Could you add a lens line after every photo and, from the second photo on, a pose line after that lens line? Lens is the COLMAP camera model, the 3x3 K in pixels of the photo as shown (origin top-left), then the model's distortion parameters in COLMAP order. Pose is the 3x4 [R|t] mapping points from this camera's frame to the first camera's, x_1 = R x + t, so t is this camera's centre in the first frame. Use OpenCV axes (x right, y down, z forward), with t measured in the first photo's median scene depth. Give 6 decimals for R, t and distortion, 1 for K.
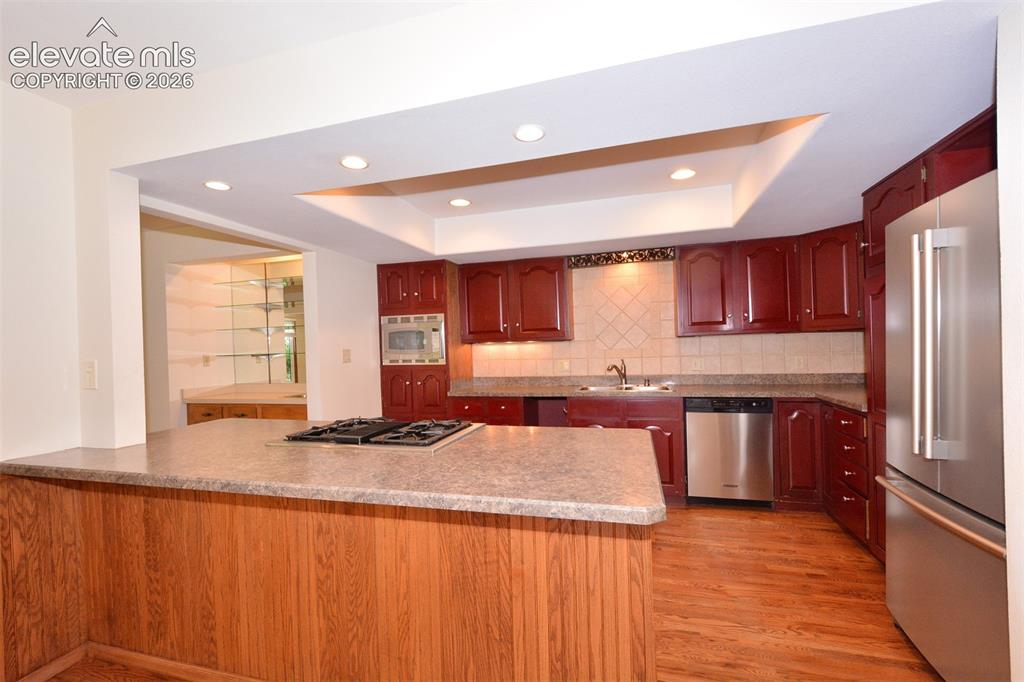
lens RADIAL K [[449.6, 0, 518.0], [0, 449.6, 347.0], [0, 0, 1]] dist [0.000334, -0.003736]
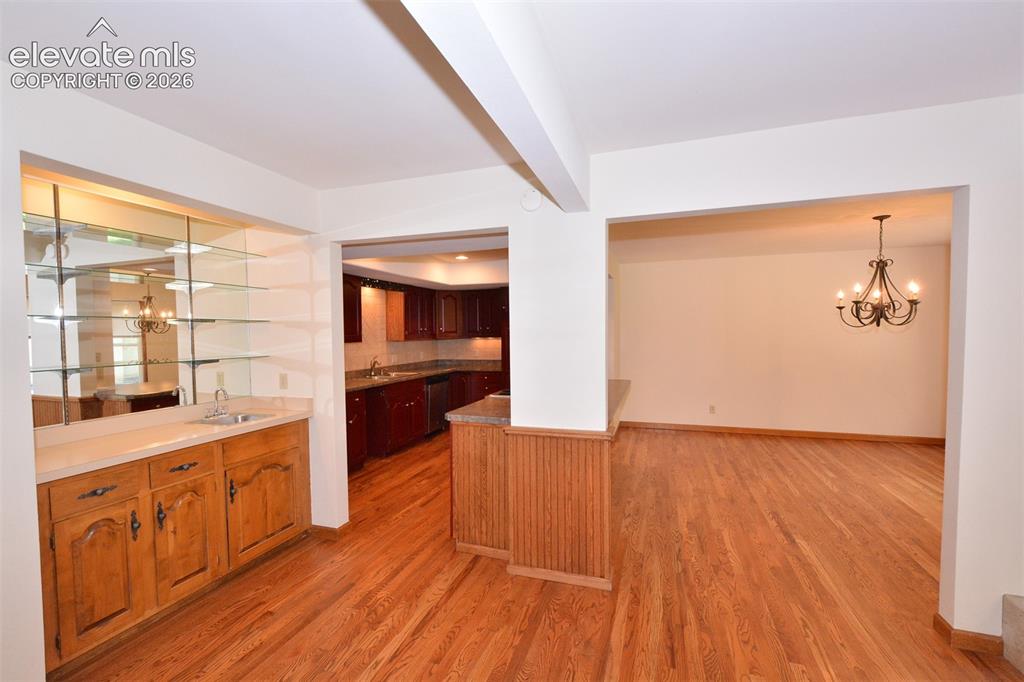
lens RADIAL K [[449.6, 0, 506.5], [0, 449.6, 349.6], [0, 0, 1]] dist [0.000334, -0.003736]
pose [[0.063855, -0.012491, 0.997881, -1.139011], [0.012338, 0.999855, 0.011726, -0.005373], [-0.997883, 0.011563, 0.064000, 0.504967]]
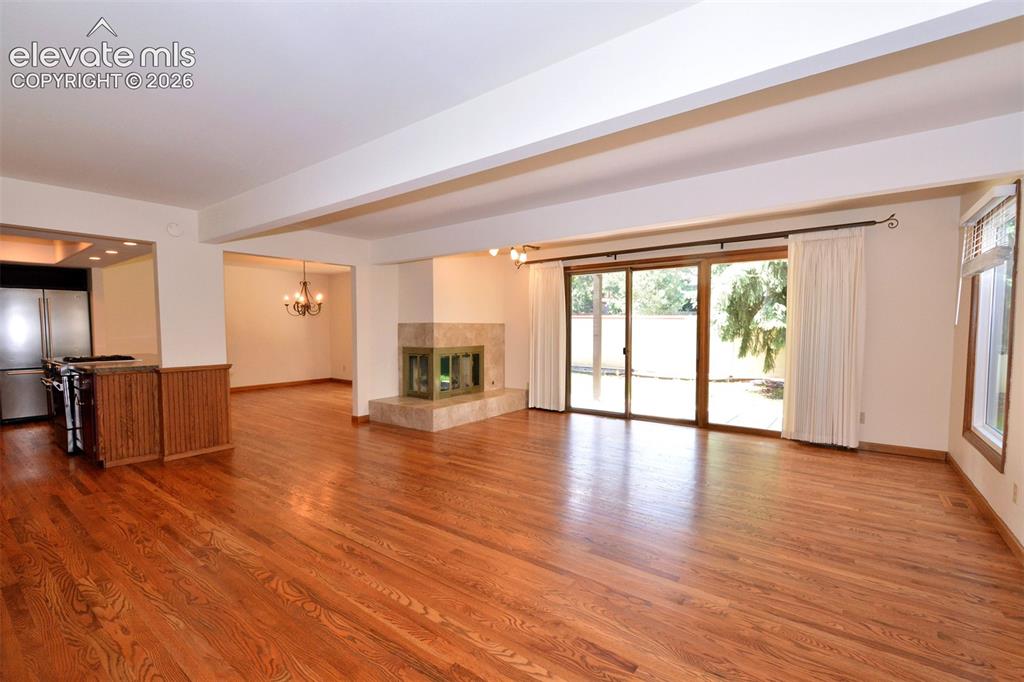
lens RADIAL K [[449.6, 0, 507.9], [0, 449.6, 341.0], [0, 0, 1]] dist [0.000334, -0.003736]
pose [[-0.927730, 0.016165, 0.372901, -1.619917], [0.027821, 0.999277, 0.025897, 0.047137], [-0.372213, 0.034400, -0.927510, 1.216731]]
